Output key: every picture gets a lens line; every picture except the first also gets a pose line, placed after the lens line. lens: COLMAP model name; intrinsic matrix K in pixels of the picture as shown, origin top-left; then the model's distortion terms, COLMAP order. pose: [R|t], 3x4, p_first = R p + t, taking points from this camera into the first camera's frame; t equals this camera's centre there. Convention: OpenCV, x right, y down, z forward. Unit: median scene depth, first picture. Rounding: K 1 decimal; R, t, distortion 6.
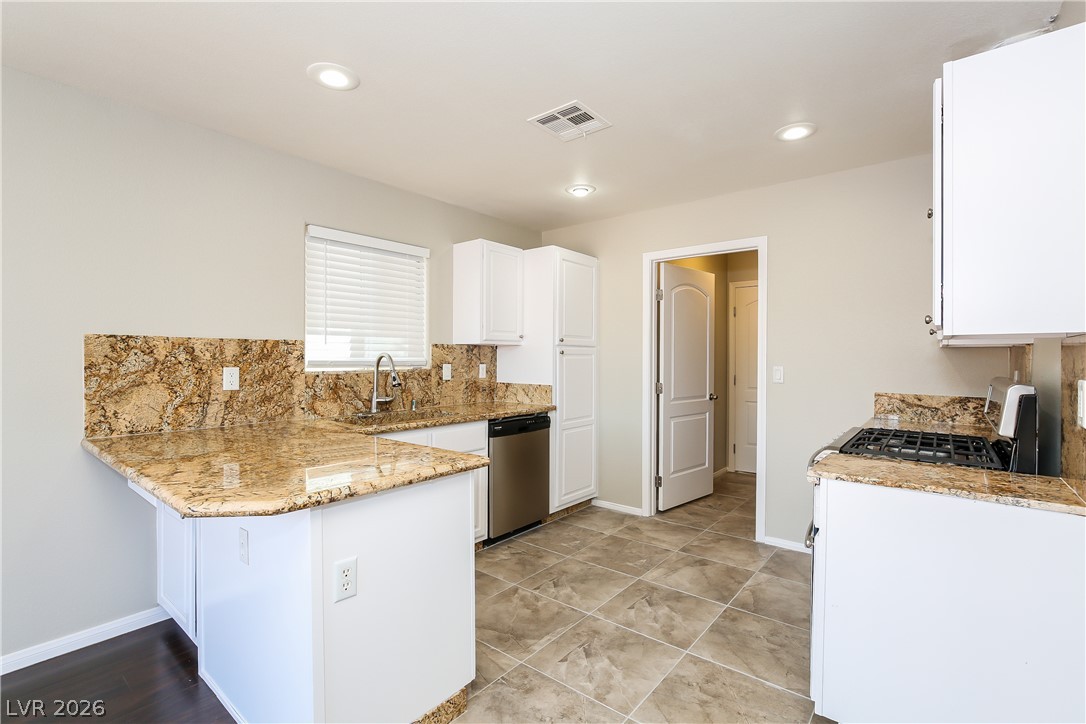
lens RADIAL K [[497.5, 0, 552.2], [0, 497.5, 359.2], [0, 0, 1]] dist [-0.018626, 0.002128]
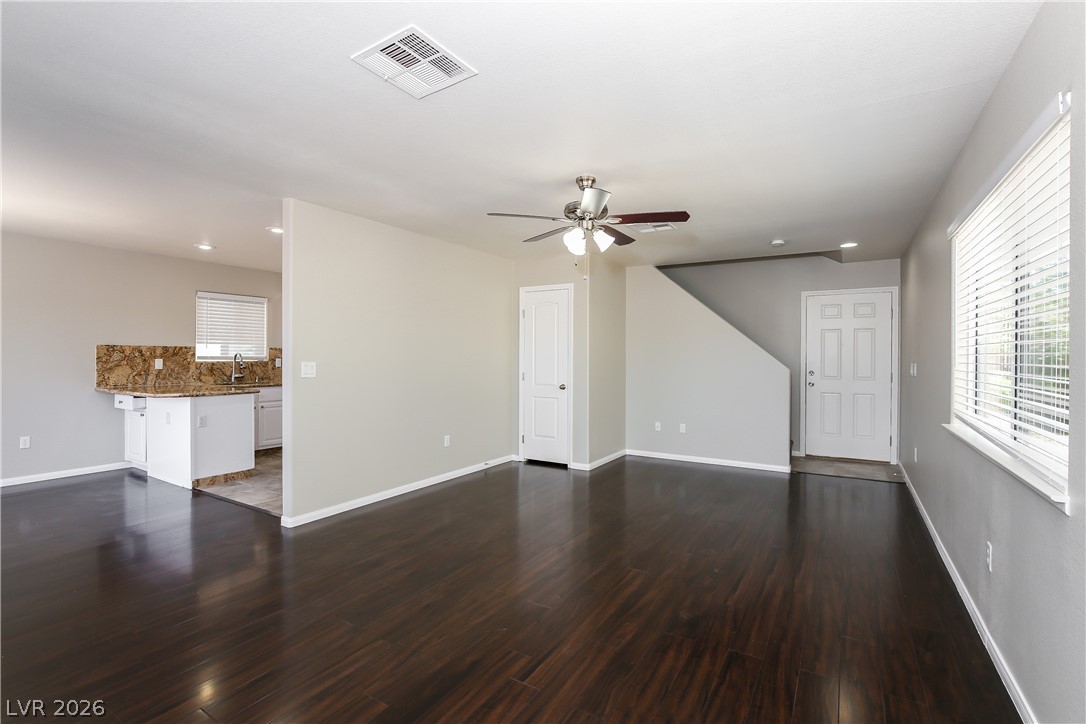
lens RADIAL K [[497.5, 0, 543.6], [0, 497.5, 355.8], [0, 0, 1]] dist [-0.018626, 0.002128]
pose [[0.992121, 0.004906, 0.125189, 0.776074], [-0.004582, 0.999985, -0.002875, 0.000708], [-0.125201, 0.002279, 0.992129, -1.390269]]
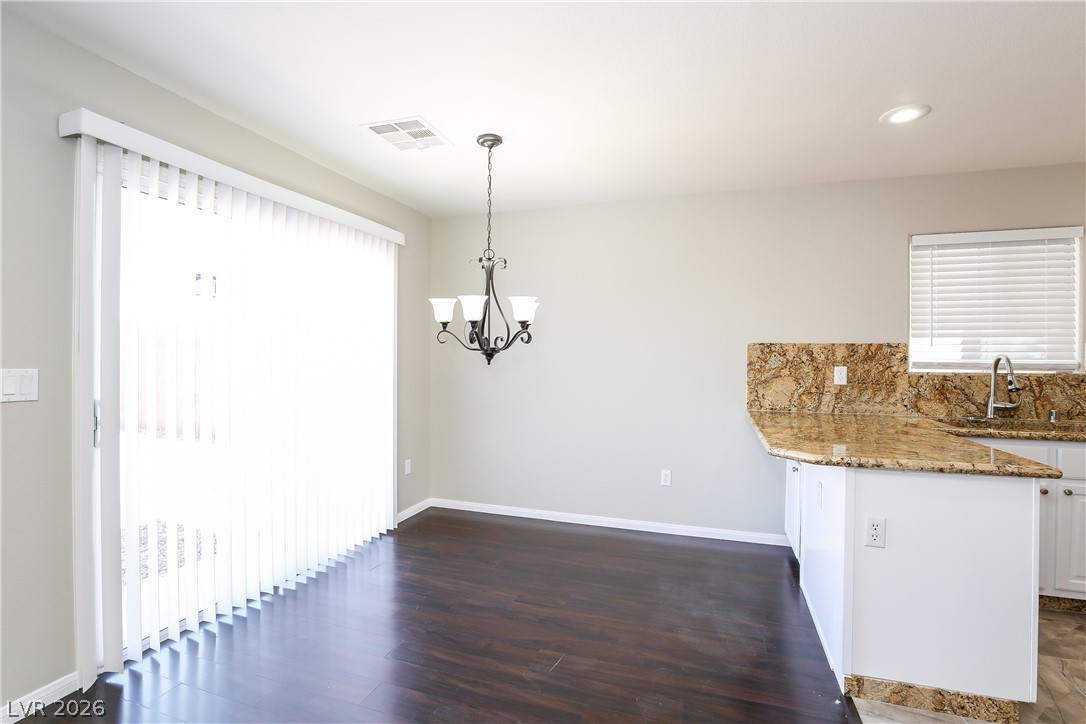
lens RADIAL K [[497.5, 0, 553.6], [0, 497.5, 361.0], [0, 0, 1]] dist [-0.018626, 0.002128]
pose [[0.365015, 0.009517, -0.930953, 0.244219], [-0.008502, 0.999940, 0.006888, 0.000186], [0.930963, 0.005401, 0.365075, -0.129183]]
